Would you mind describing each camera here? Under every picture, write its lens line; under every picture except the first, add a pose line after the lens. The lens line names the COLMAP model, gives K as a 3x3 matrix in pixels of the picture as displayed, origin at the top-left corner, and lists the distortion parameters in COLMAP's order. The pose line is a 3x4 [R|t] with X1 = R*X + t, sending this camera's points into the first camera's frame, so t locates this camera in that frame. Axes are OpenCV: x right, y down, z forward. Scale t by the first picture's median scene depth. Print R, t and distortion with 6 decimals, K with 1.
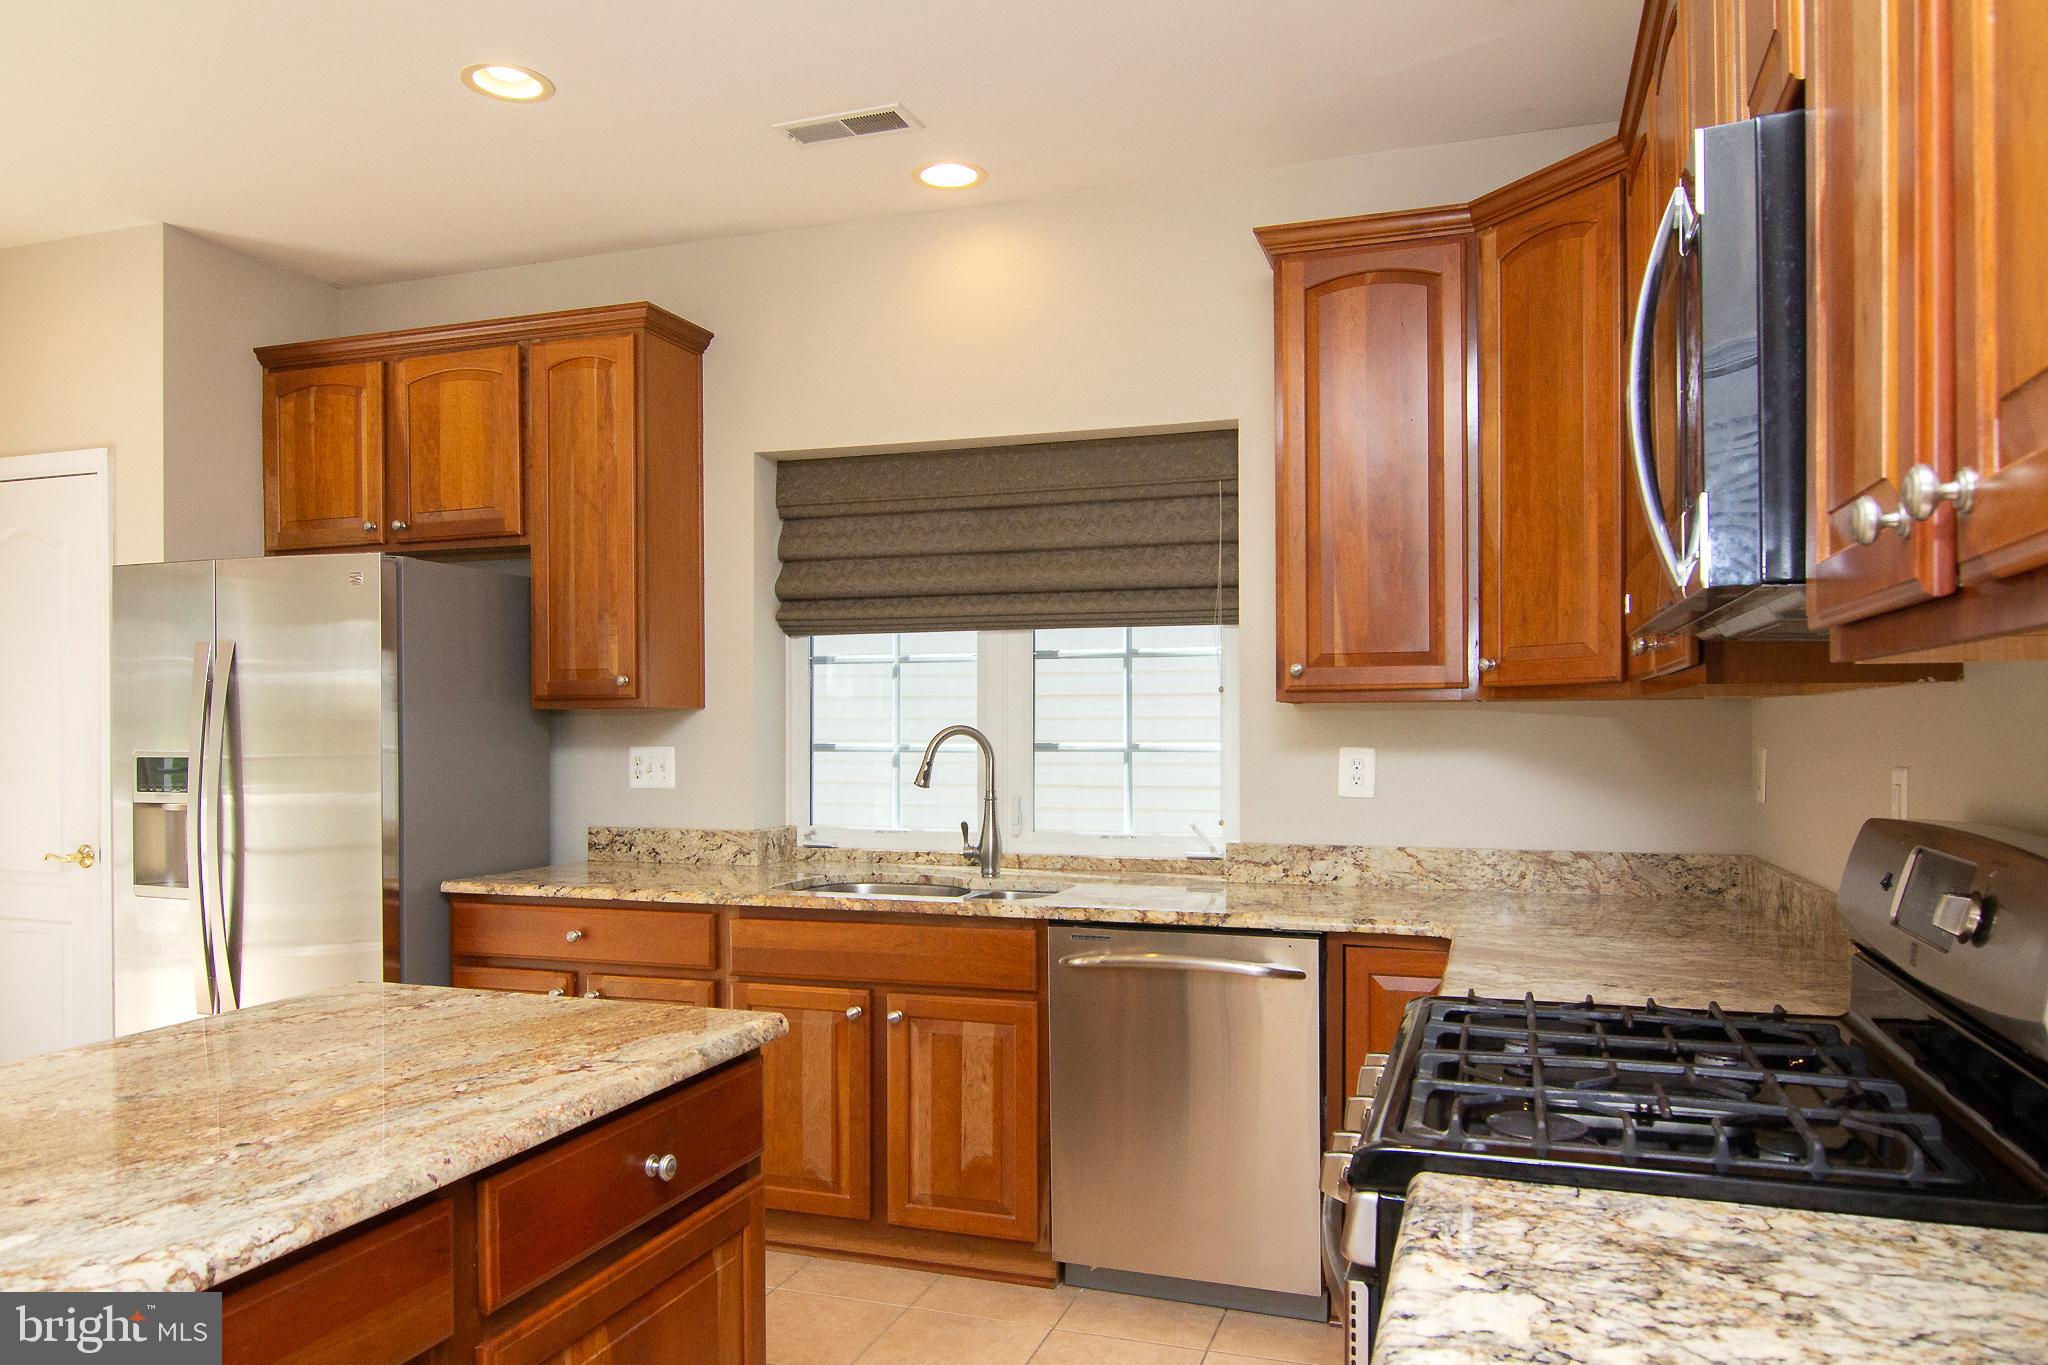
lens RADIAL K [[1357.2, 0, 1086.9], [0, 1357.2, 745.4], [0, 0, 1]] dist [-0.004283, -0.005151]
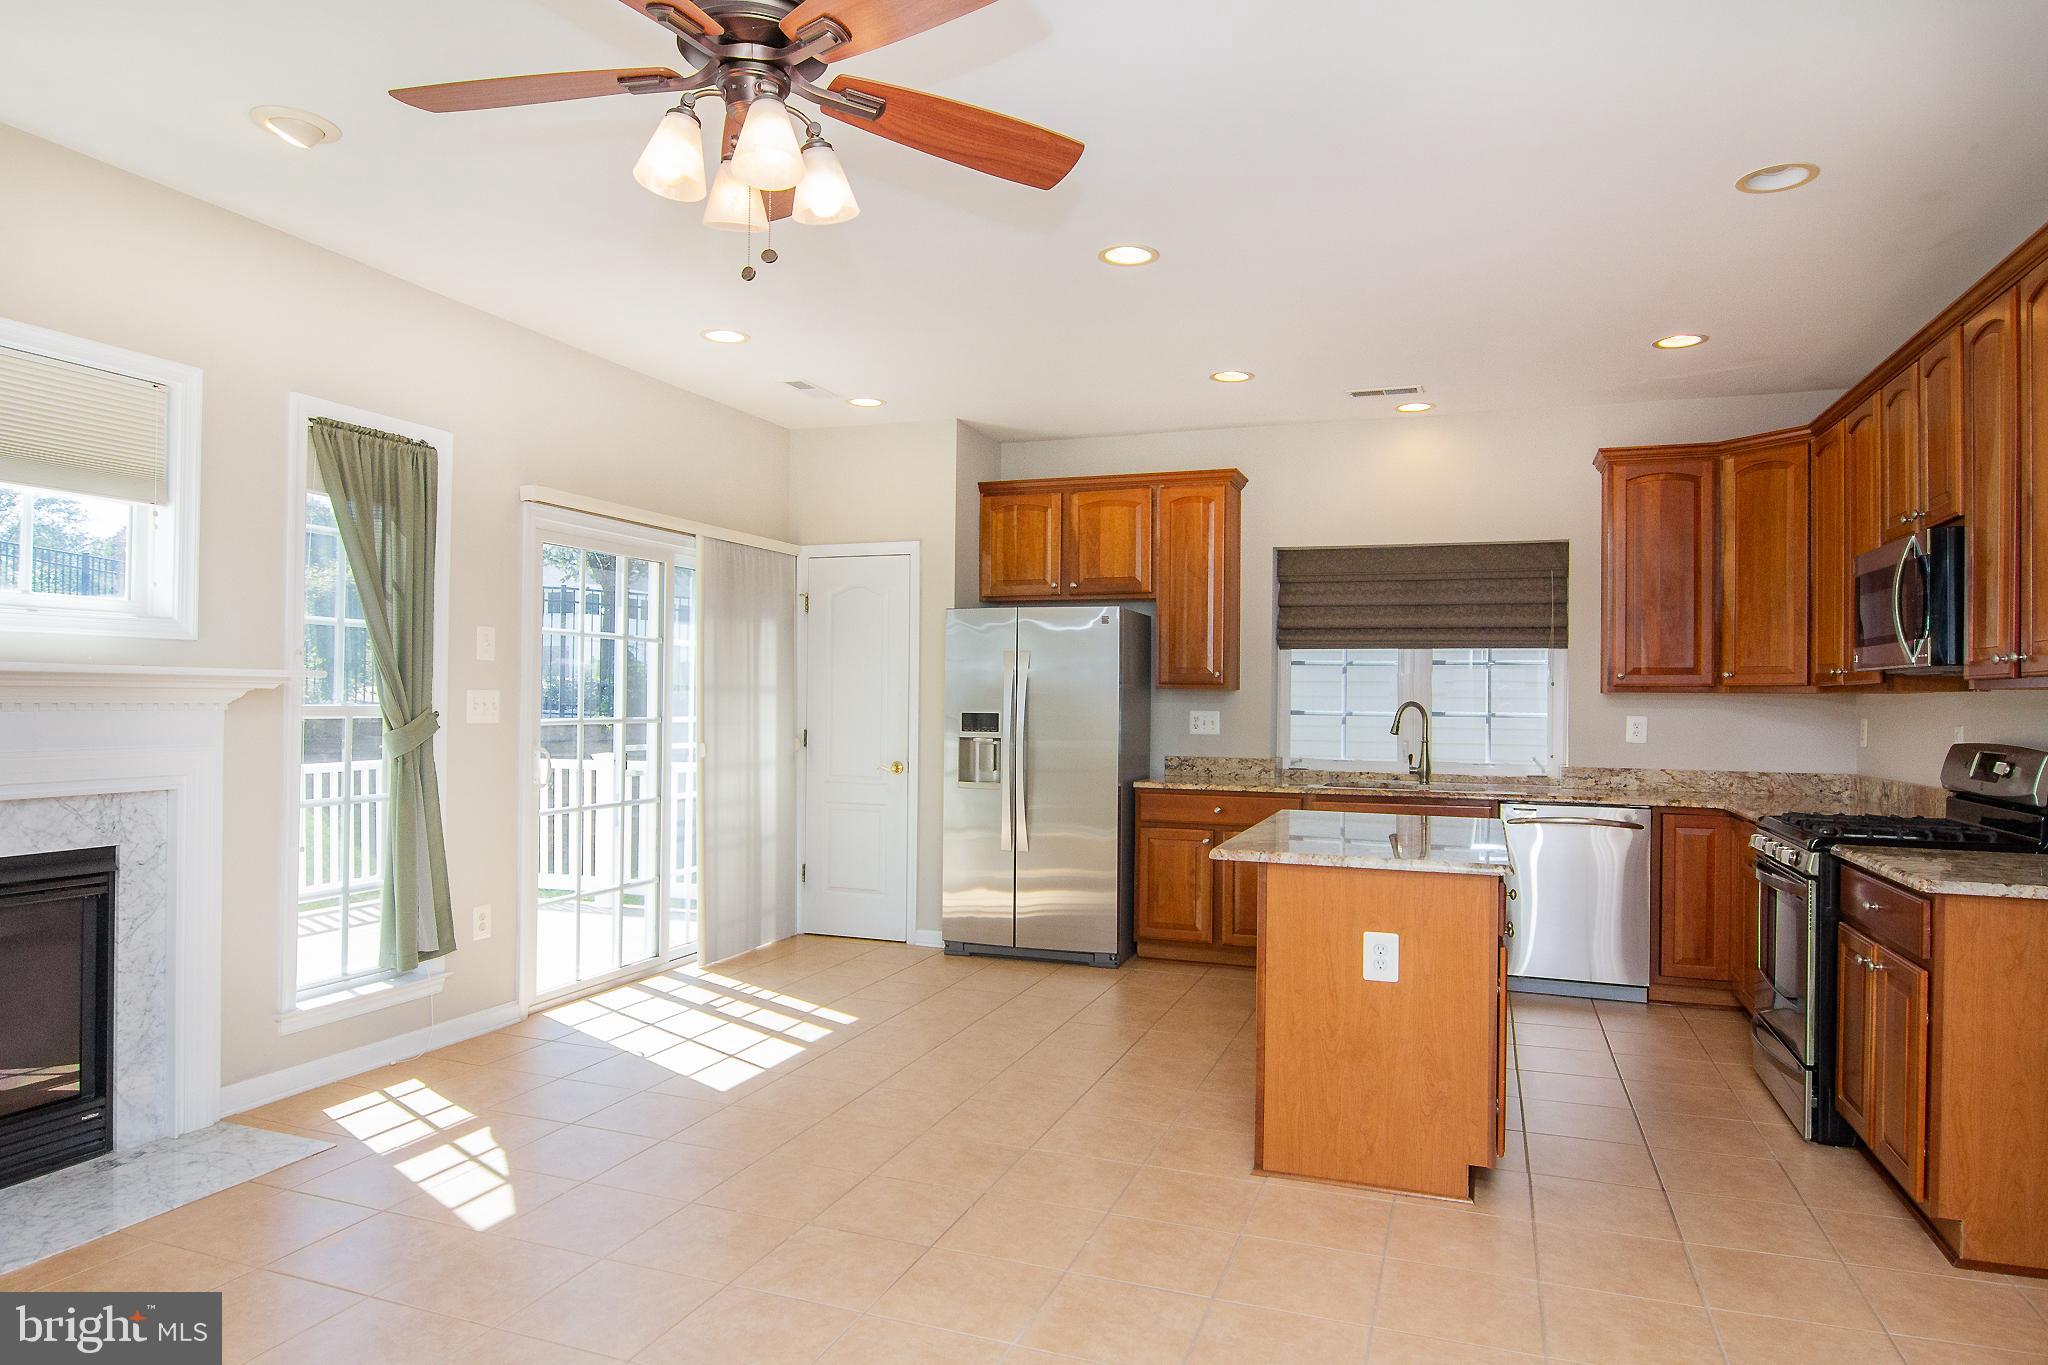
lens RADIAL K [[1256.2, 0, 1027.6], [0, 1256.2, 701.7], [0, 0, 1]] dist [-0.020929, 0.007179]
pose [[0.999435, 0.013627, -0.030727, -0.548115], [-0.014000, 0.999830, -0.011969, 0.012691], [0.030559, 0.012393, 0.999456, -0.700941]]
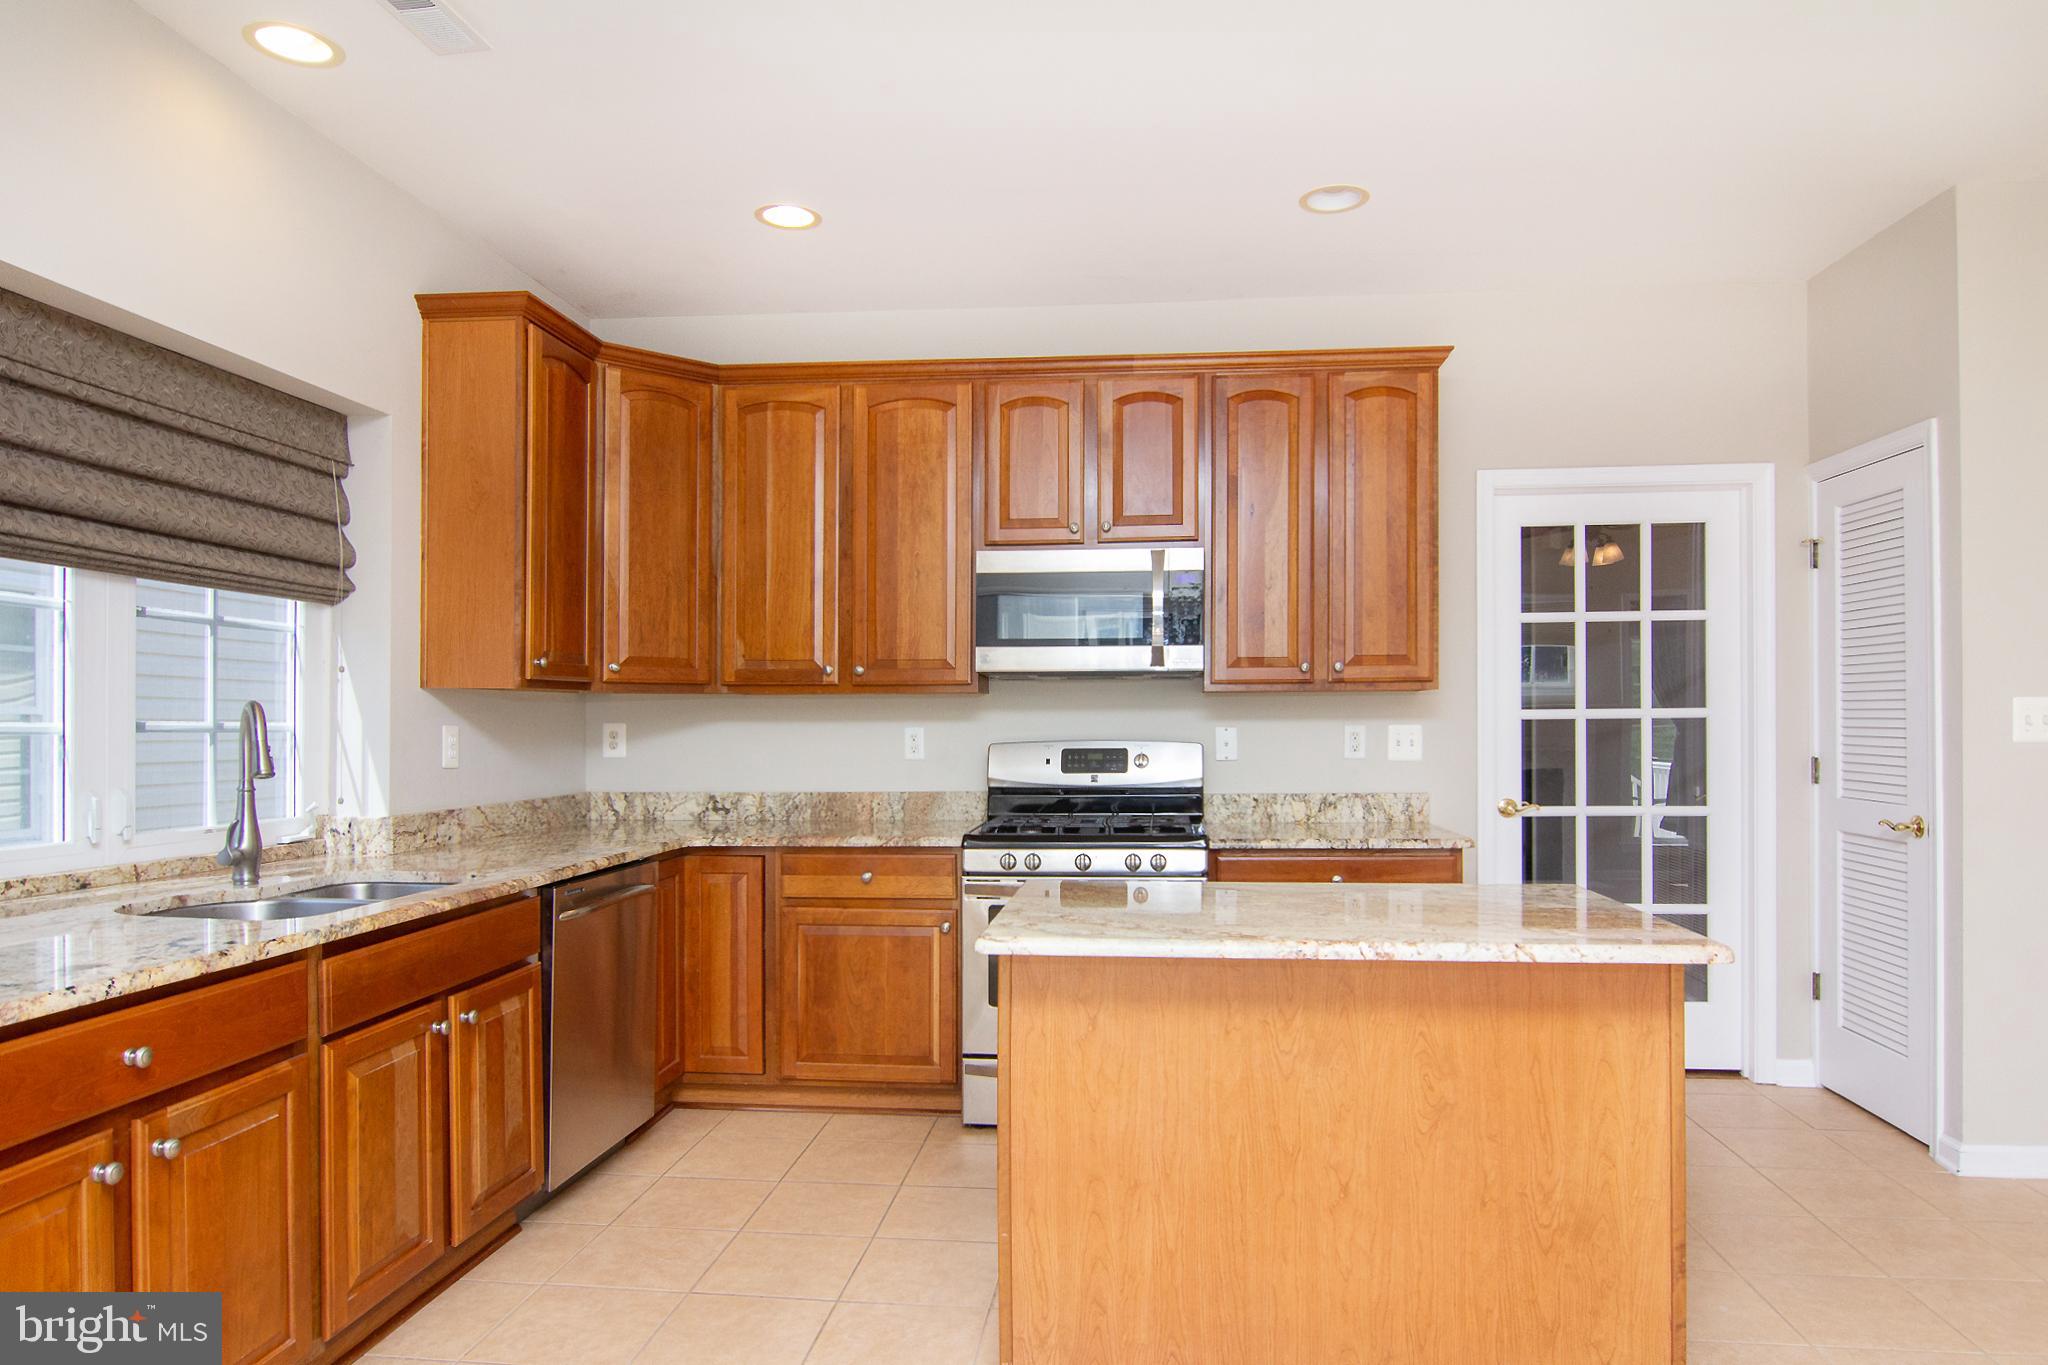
lens RADIAL K [[1274.9, 0, 1070.8], [0, 1274.9, 722.0], [0, 0, 1]] dist [0.001872, -0.002134]
pose [[-0.231412, -0.003044, 0.972851, -0.928115], [0.003774, 0.999985, 0.004027, -0.003665], [-0.972848, 0.004604, -0.231397, 0.679264]]
